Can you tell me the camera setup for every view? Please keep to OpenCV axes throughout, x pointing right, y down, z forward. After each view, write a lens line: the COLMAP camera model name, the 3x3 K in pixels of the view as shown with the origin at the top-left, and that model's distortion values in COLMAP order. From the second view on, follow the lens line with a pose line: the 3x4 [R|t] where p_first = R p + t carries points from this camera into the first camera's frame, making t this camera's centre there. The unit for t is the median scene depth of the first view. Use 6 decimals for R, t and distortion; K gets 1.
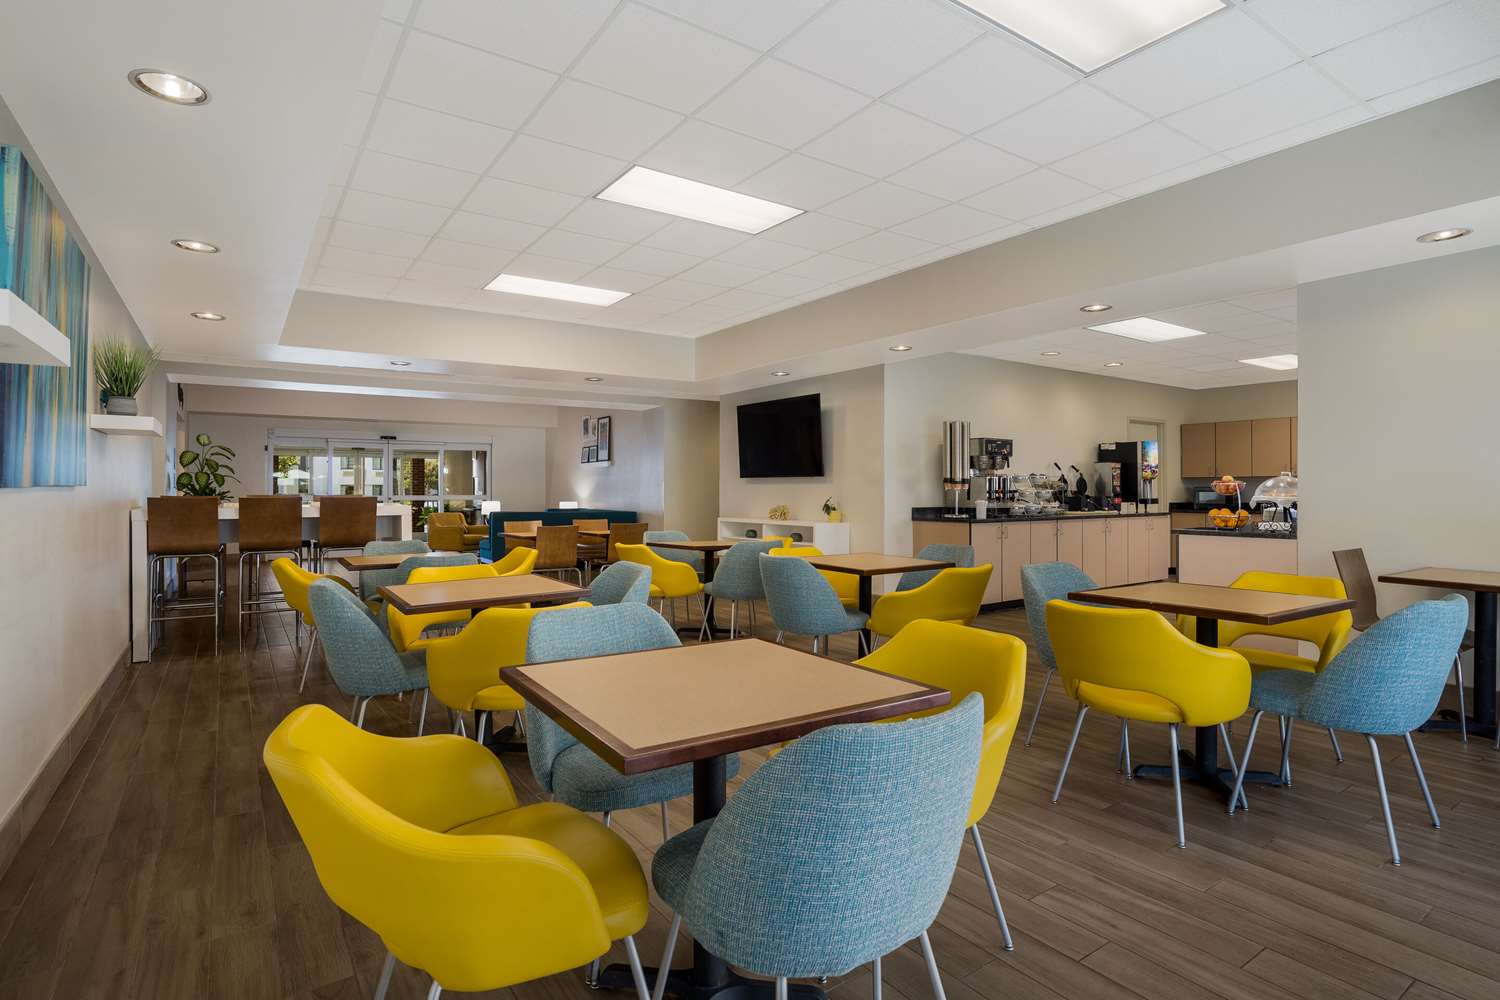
lens RADIAL K [[749.3, 0, 750.0], [0, 749.3, 500.0], [0, 0, 1]] dist [0.000483, 0.000227]
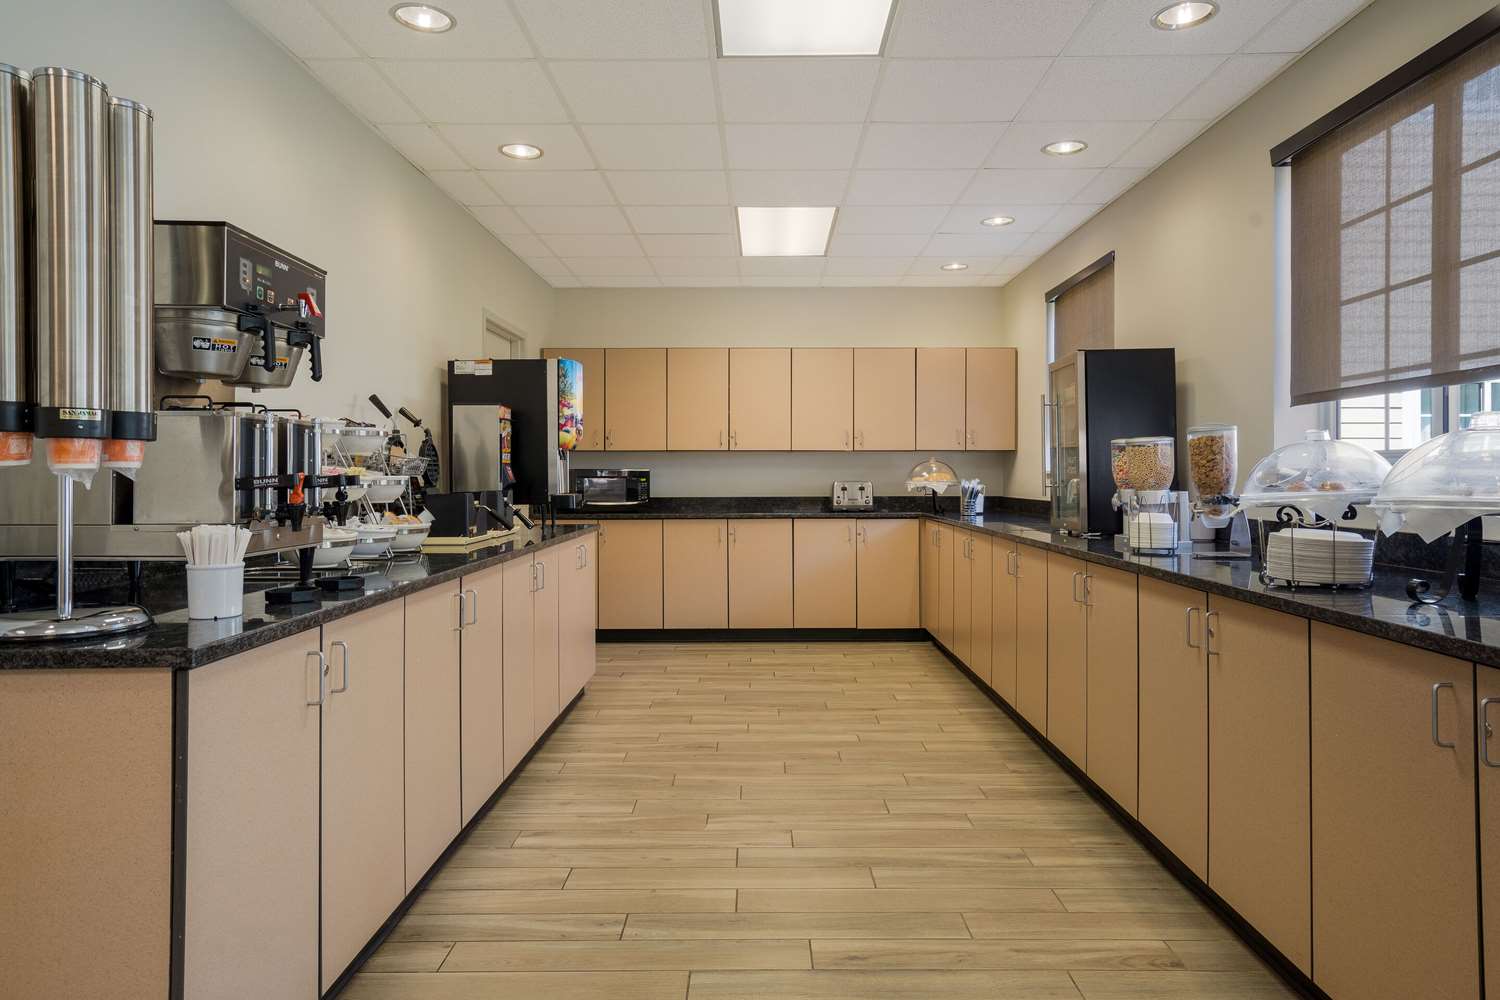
lens RADIAL K [[931.3, 0, 754.6], [0, 931.3, 471.1], [0, 0, 1]] dist [0.004481, 0.001870]
pose [[0.564275, 0.005193, 0.825570, 0.163760], [0.008924, 0.999883, -0.012389, -0.008487], [-0.825538, 0.014358, 0.564163, 0.656345]]
